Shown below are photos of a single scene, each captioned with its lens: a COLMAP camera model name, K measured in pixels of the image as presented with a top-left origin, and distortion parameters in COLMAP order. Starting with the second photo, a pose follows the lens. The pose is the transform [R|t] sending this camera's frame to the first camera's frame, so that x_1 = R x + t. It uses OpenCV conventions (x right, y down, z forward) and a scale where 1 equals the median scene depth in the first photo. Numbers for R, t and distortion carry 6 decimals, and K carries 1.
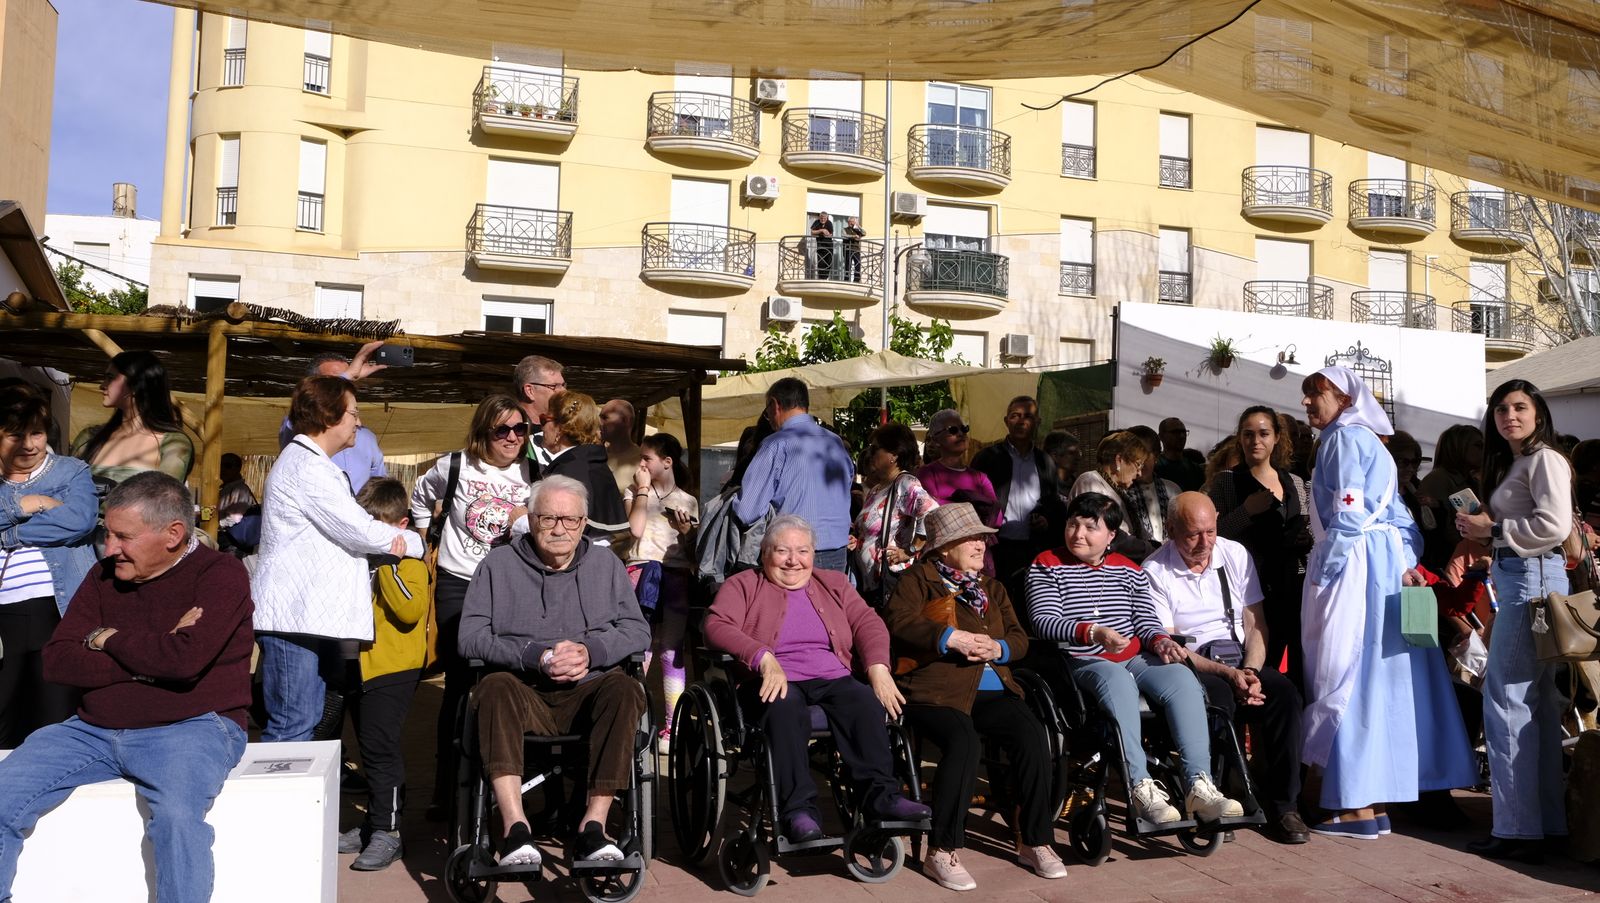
lens RADIAL K [[1075.1, 0, 807.7], [0, 1075.1, 453.0], [0, 0, 1]] dist [-0.029335, 0.016511]
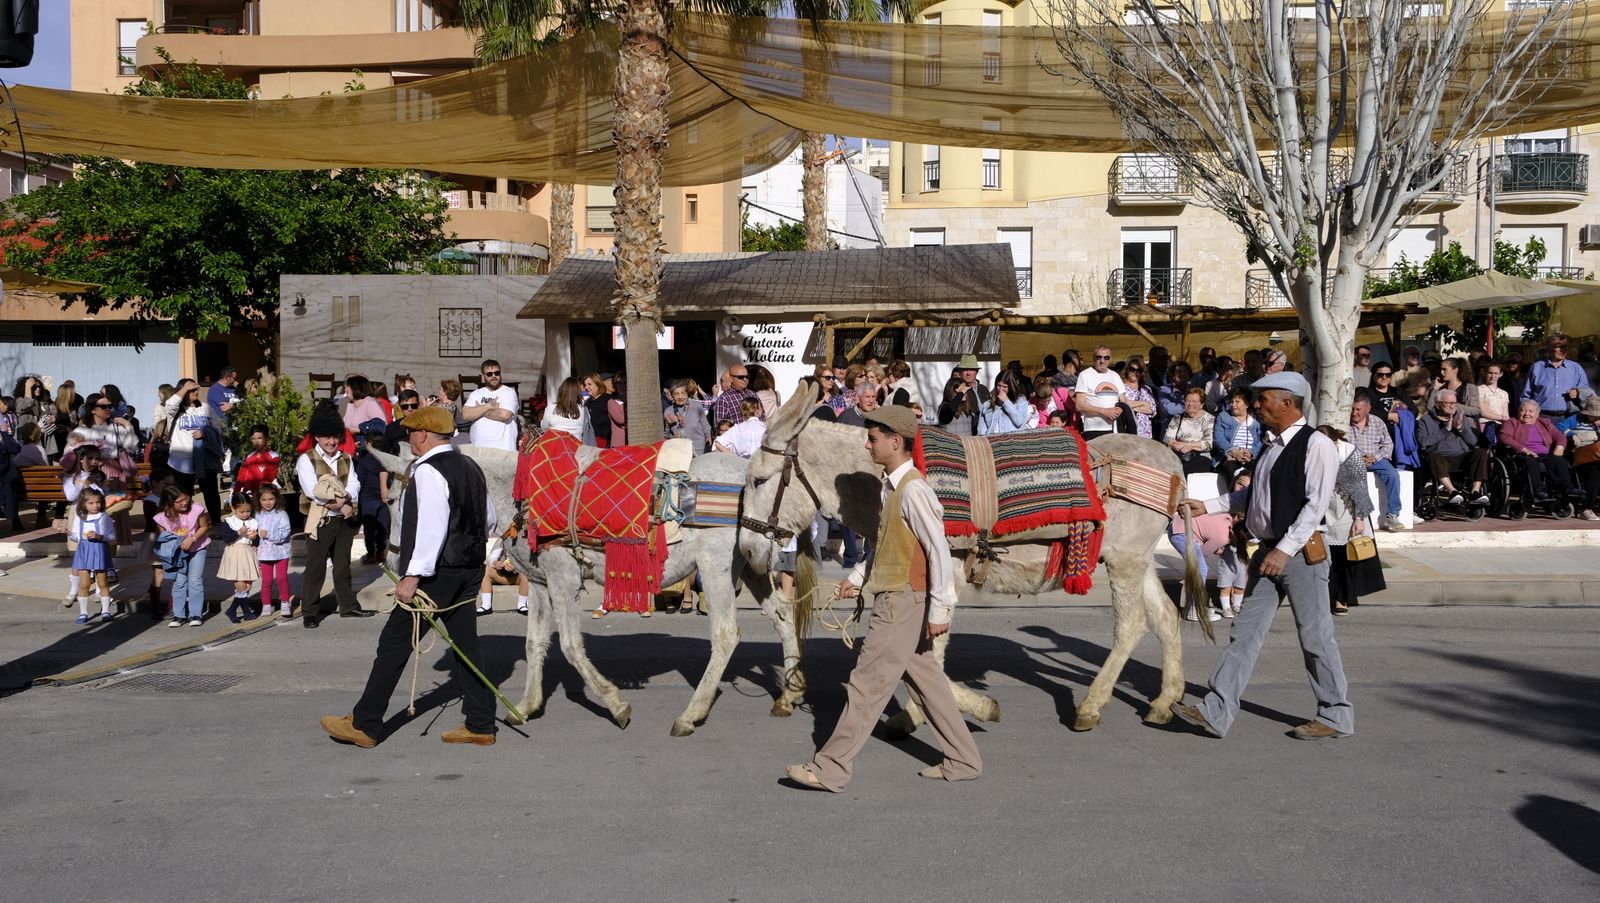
lens RADIAL K [[1297.8, 0, 800.0], [0, 1297.8, 451.5], [0, 0, 1]] dist [-0.009689, -0.001711]
pose [[0.940184, -0.011599, -0.340469, -0.137632], [0.047107, 0.994246, 0.096212, -0.047002], [0.337394, -0.106495, 0.935320, -0.599453]]
